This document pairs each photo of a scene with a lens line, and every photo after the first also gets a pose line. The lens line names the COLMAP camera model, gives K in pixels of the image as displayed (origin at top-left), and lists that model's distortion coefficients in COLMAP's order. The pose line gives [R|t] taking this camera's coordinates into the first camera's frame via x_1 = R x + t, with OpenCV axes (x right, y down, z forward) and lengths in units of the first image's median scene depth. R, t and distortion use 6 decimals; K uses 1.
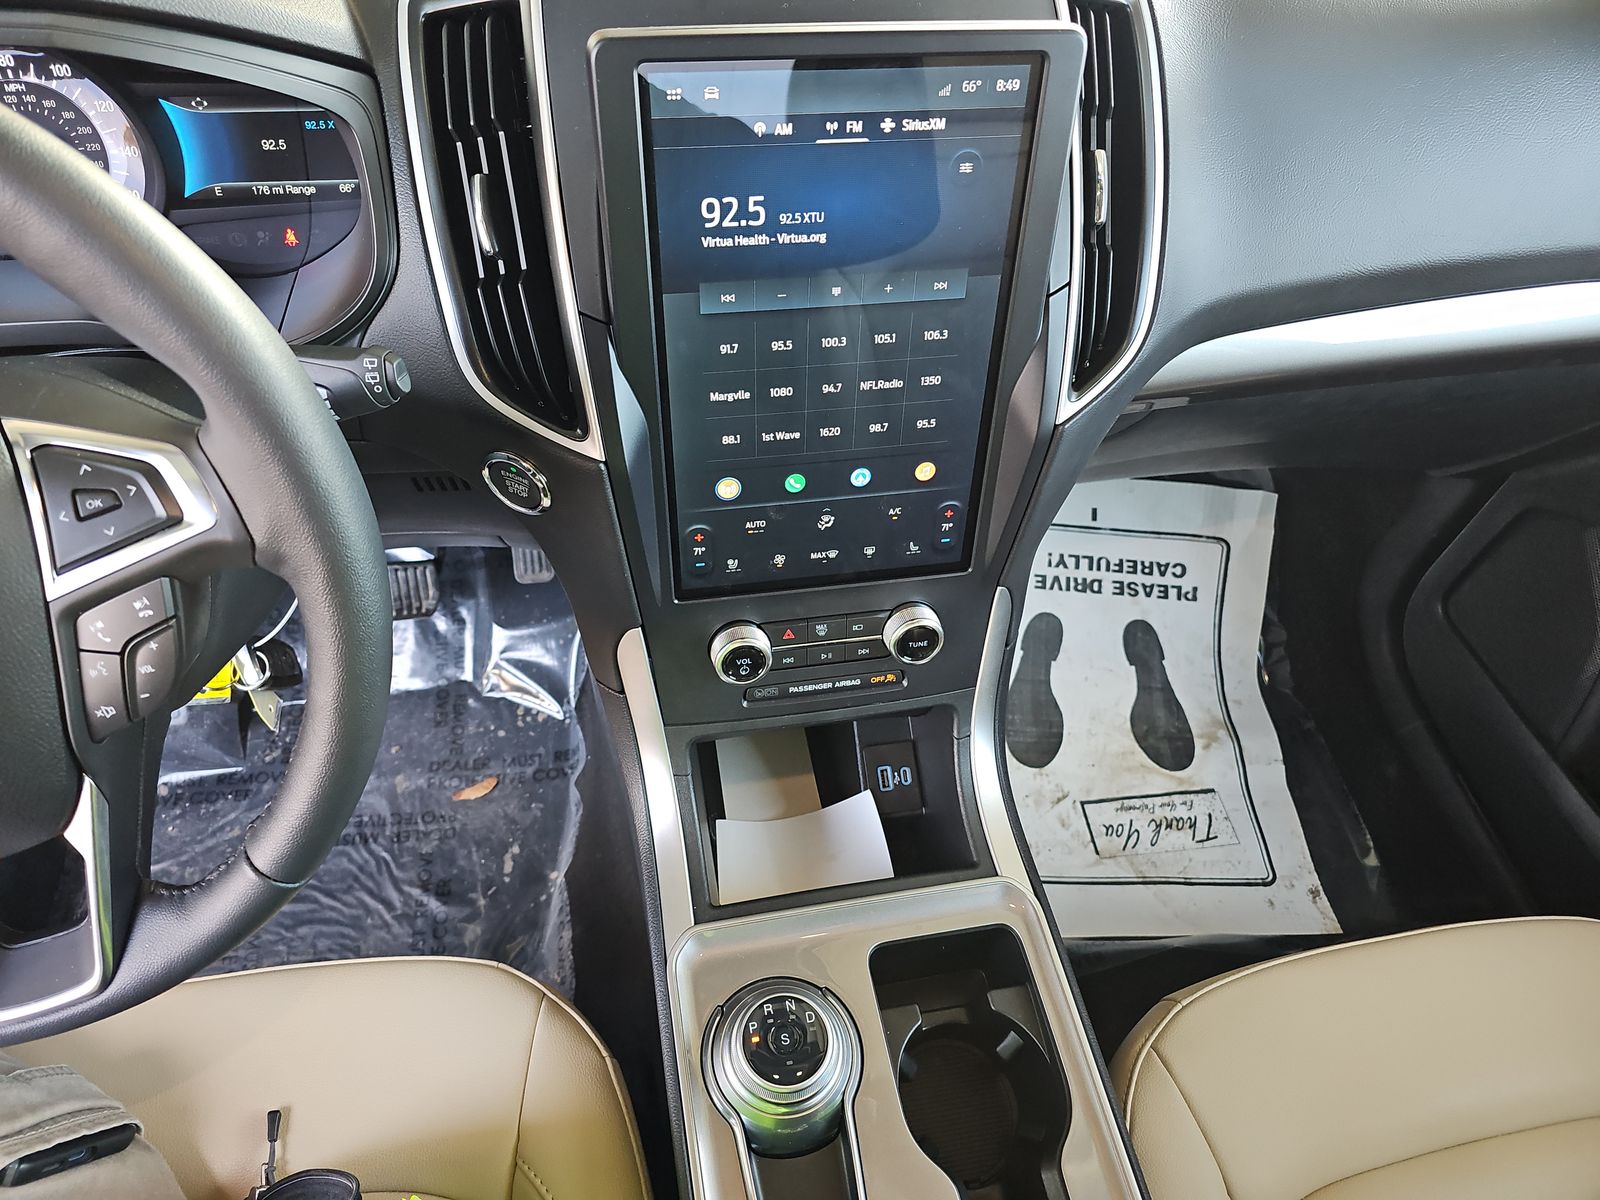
lens RADIAL K [[1073.4, 0, 796.0], [0, 1073.4, 590.9], [0, 0, 1]] dist [0.068256, -0.077782]
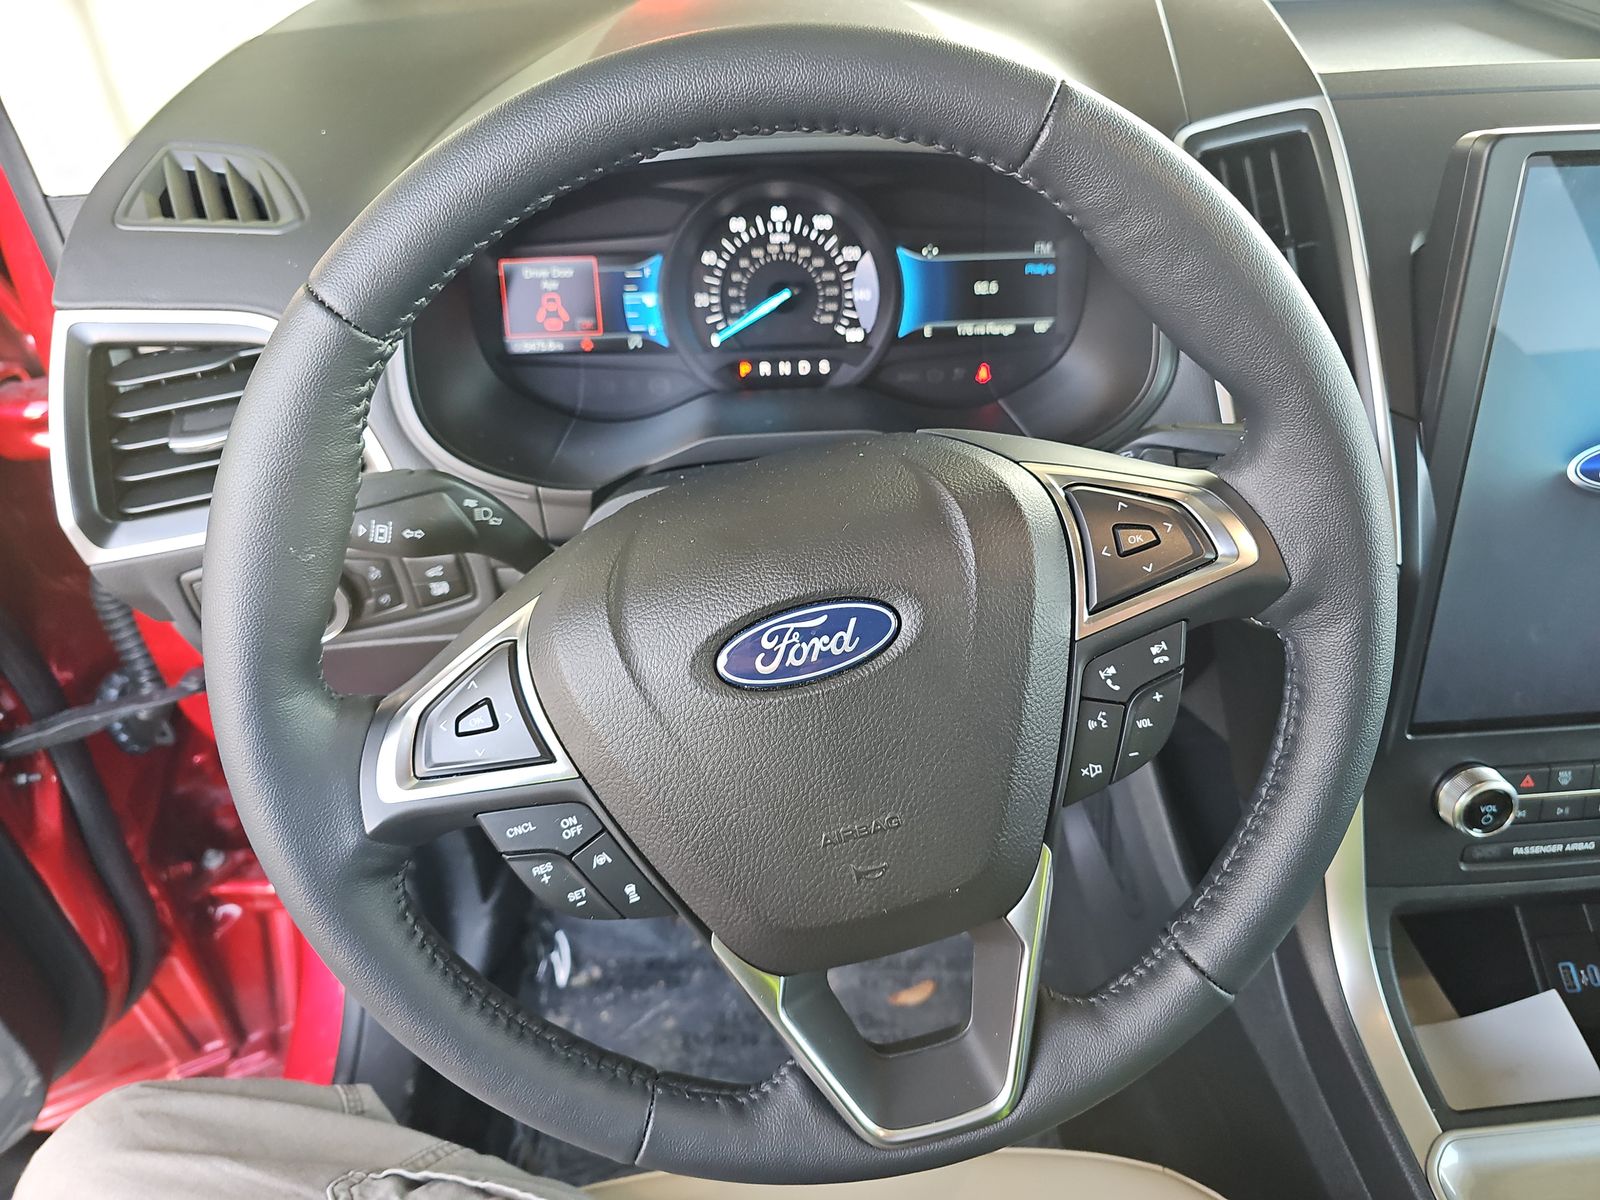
lens RADIAL K [[1073.4, 0, 796.0], [0, 1073.4, 590.9], [0, 0, 1]] dist [0.068256, -0.077782]
pose [[0.988605, 0.001623, -0.150525, -0.491282], [-0.035910, 0.973615, -0.225352, 0.117763], [0.146188, 0.228190, 0.962579, 0.028362]]
